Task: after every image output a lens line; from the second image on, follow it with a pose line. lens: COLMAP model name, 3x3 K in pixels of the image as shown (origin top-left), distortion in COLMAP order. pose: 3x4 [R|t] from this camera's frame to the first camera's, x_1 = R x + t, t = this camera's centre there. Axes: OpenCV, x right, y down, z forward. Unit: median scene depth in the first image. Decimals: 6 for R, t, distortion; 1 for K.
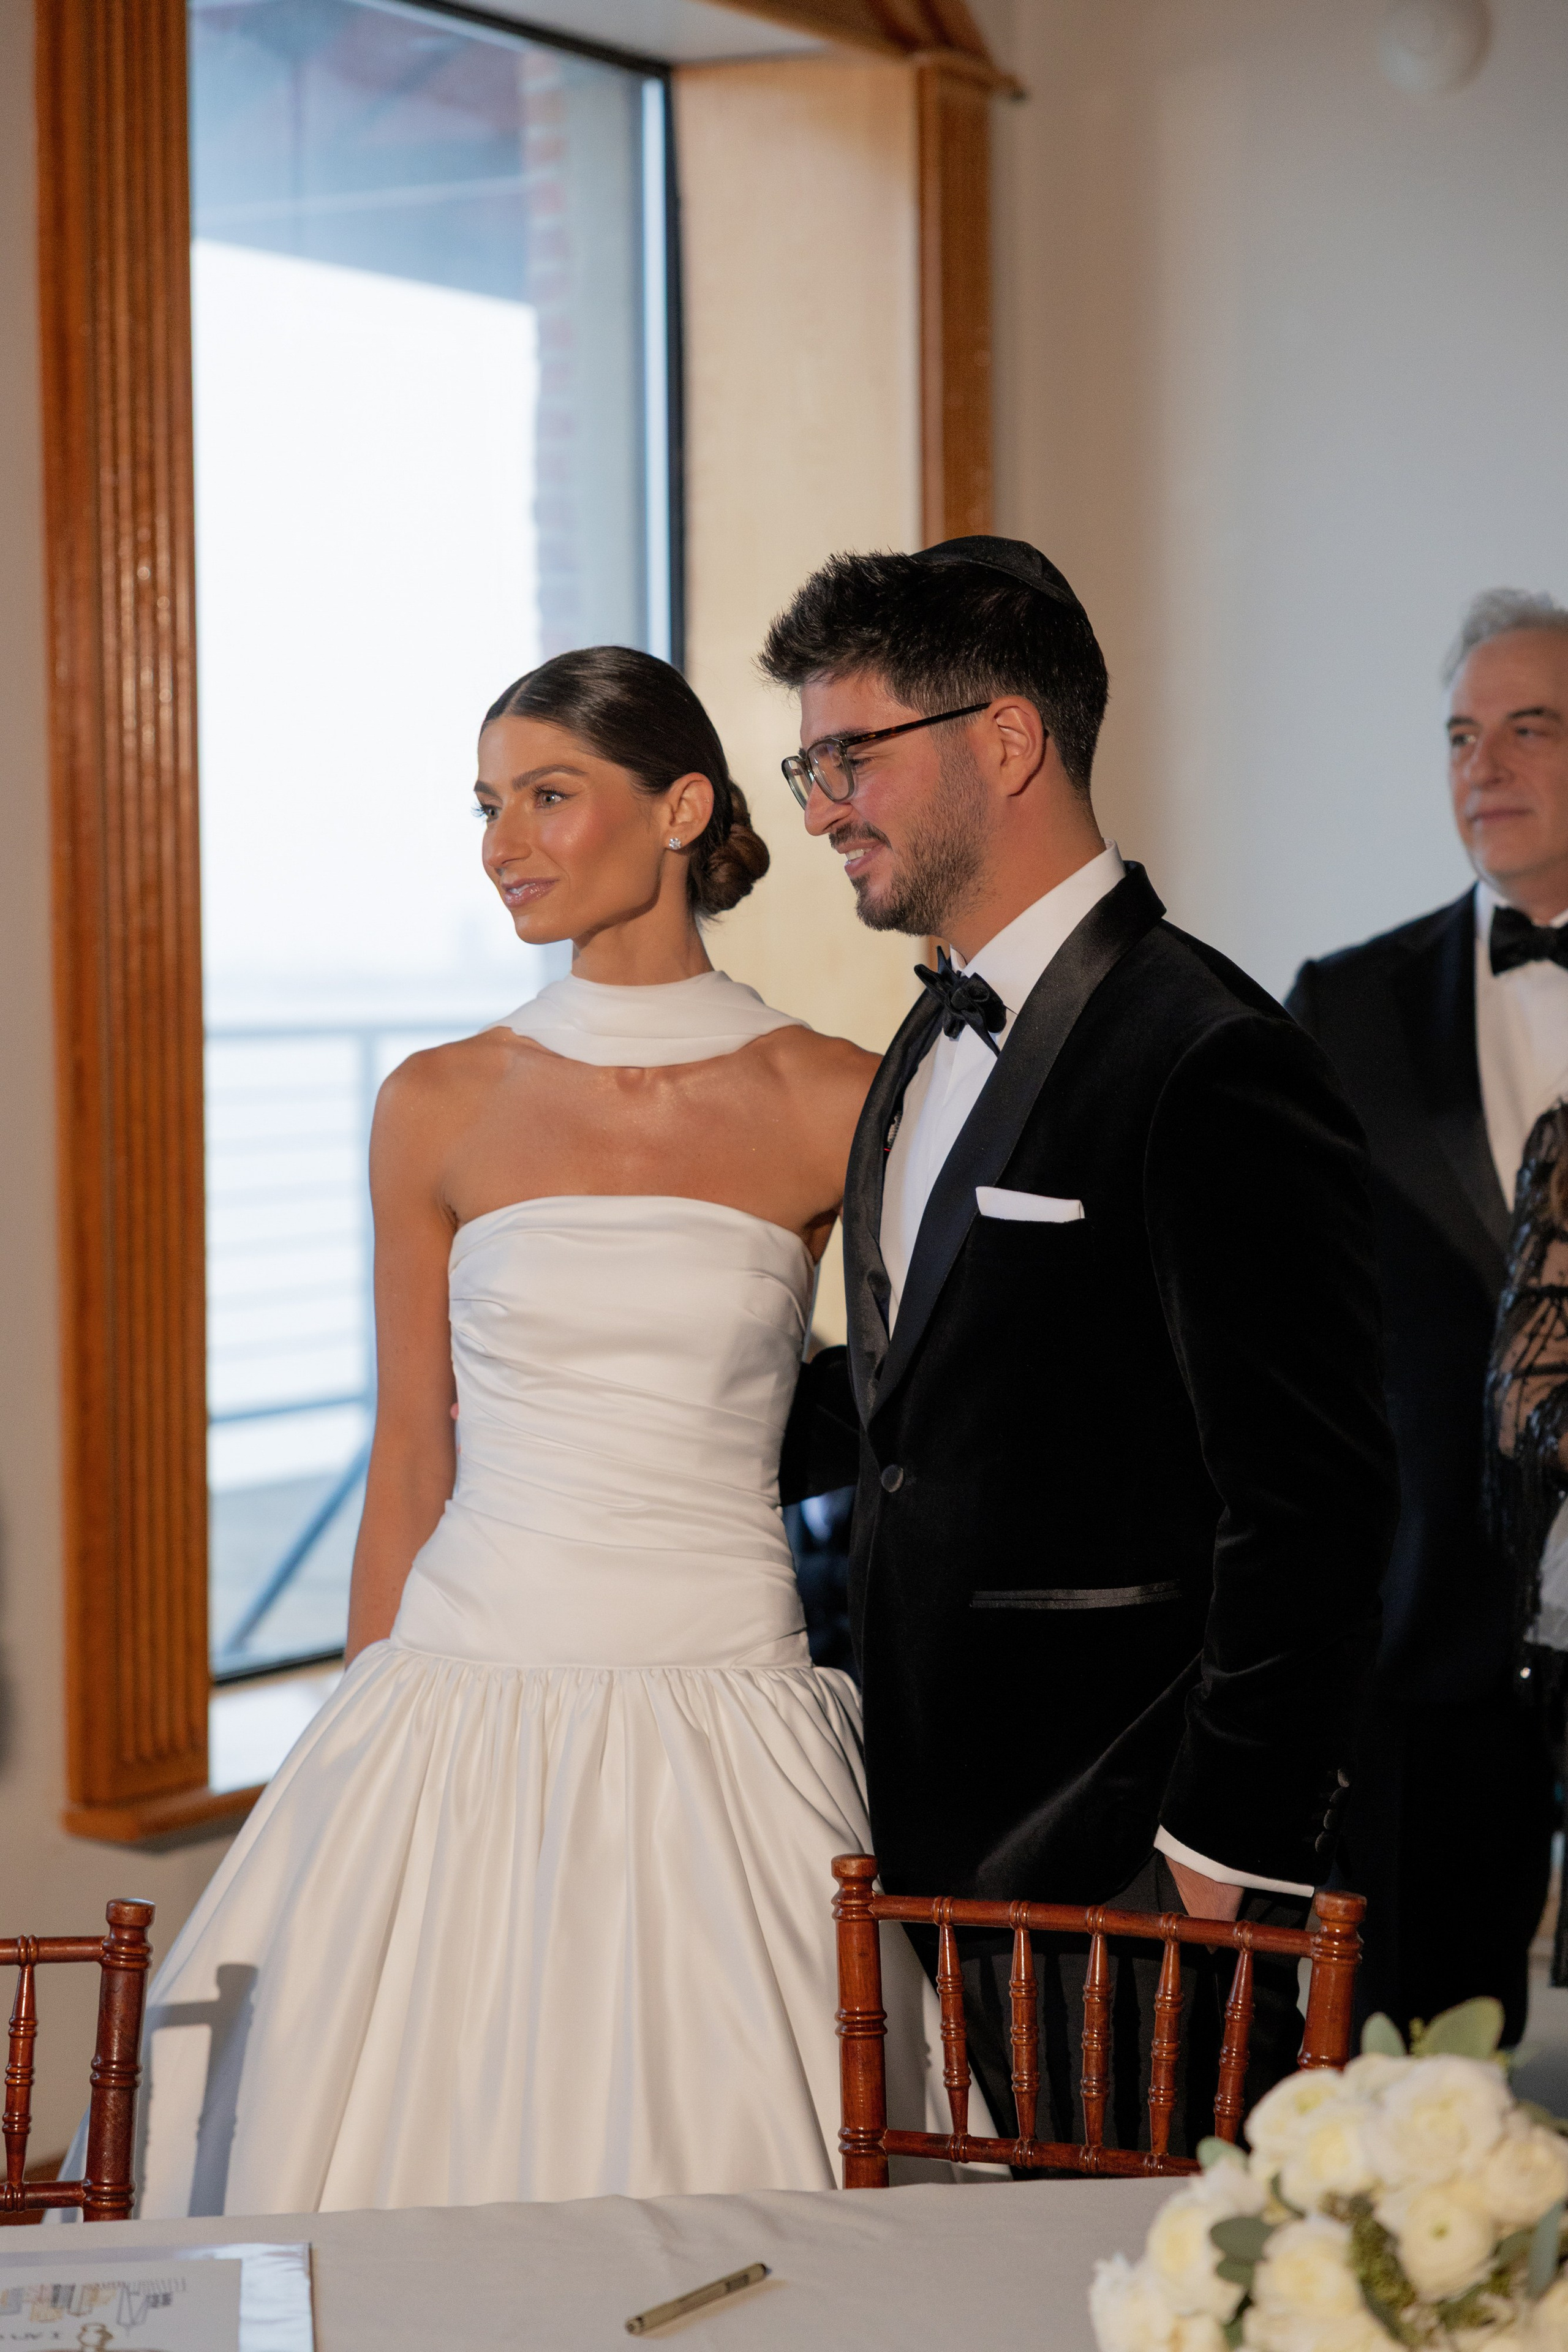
lens RADIAL K [[4599.9, 0, 745.6], [0, 4599.9, 1179.3], [0, 0, 1]] dist [0.060111, -0.087265]
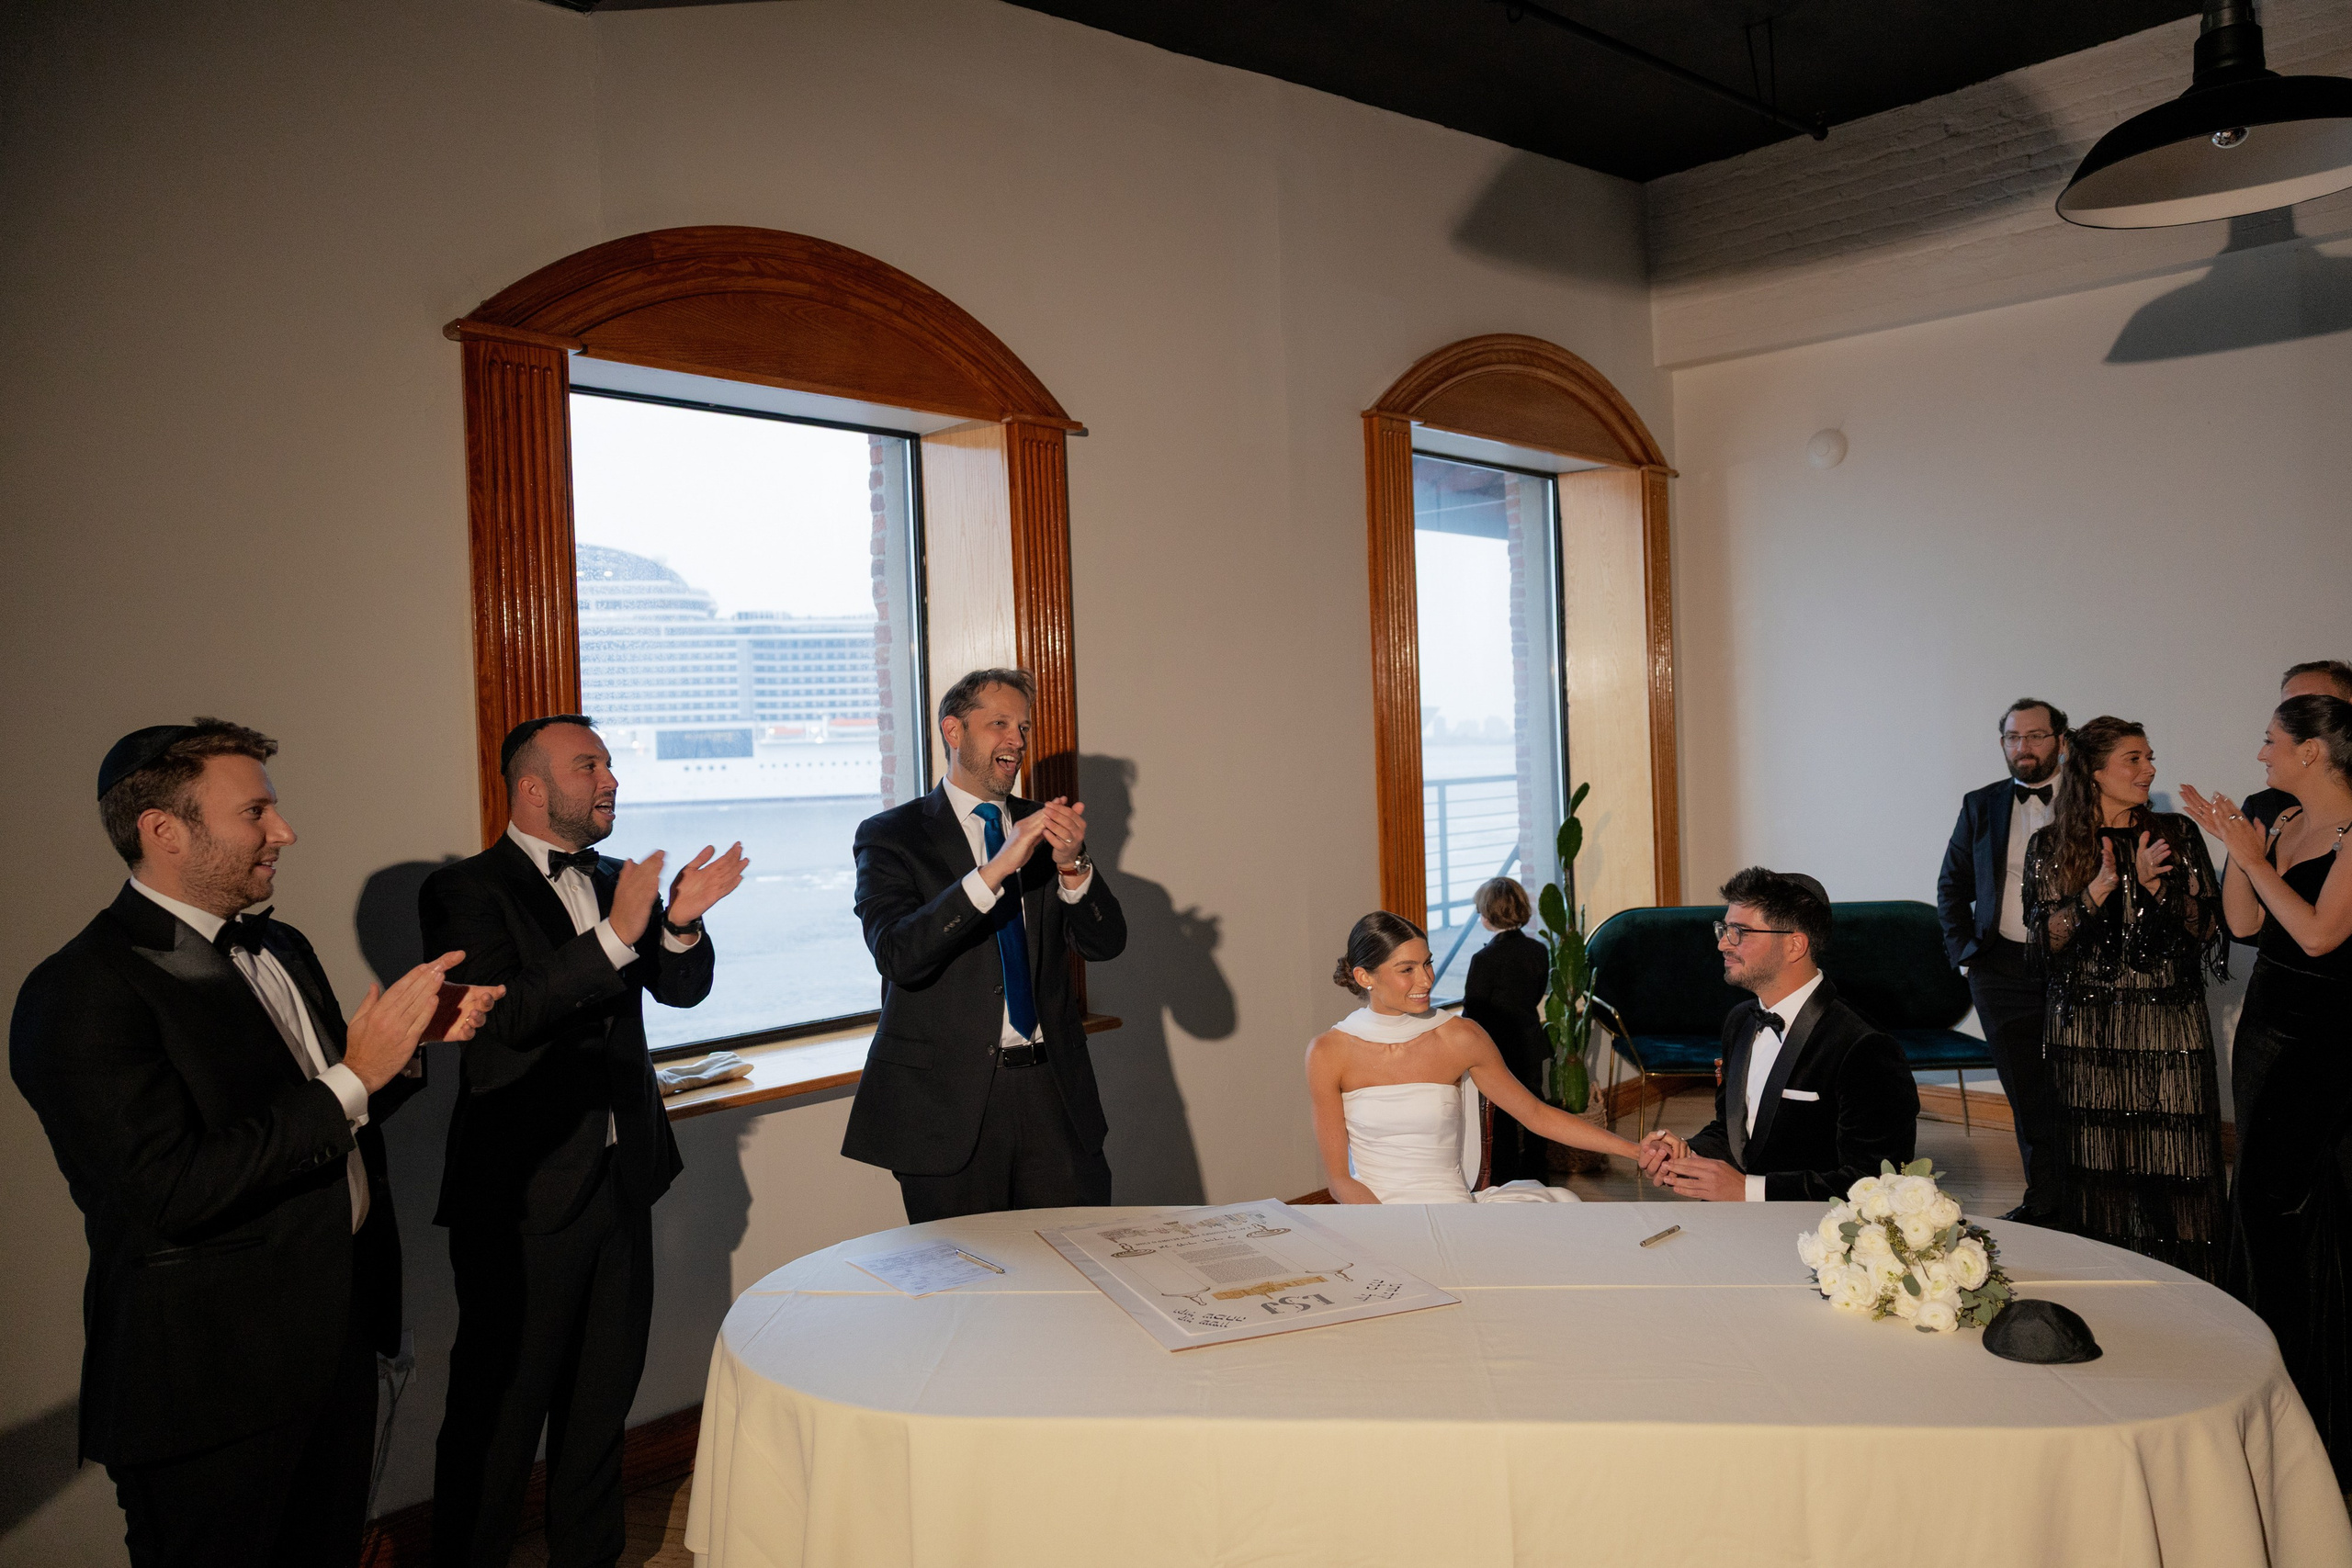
lens RADIAL K [[1595.2, 0, 1187.9], [0, 1595.2, 776.5], [0, 0, 1]] dist [0.009245, 0.002610]
pose [[0.976417, -0.021245, -0.214847, -0.041954], [0.016490, 0.999578, -0.023898, -0.030163], [0.215264, 0.019792, 0.976355, -0.090500]]
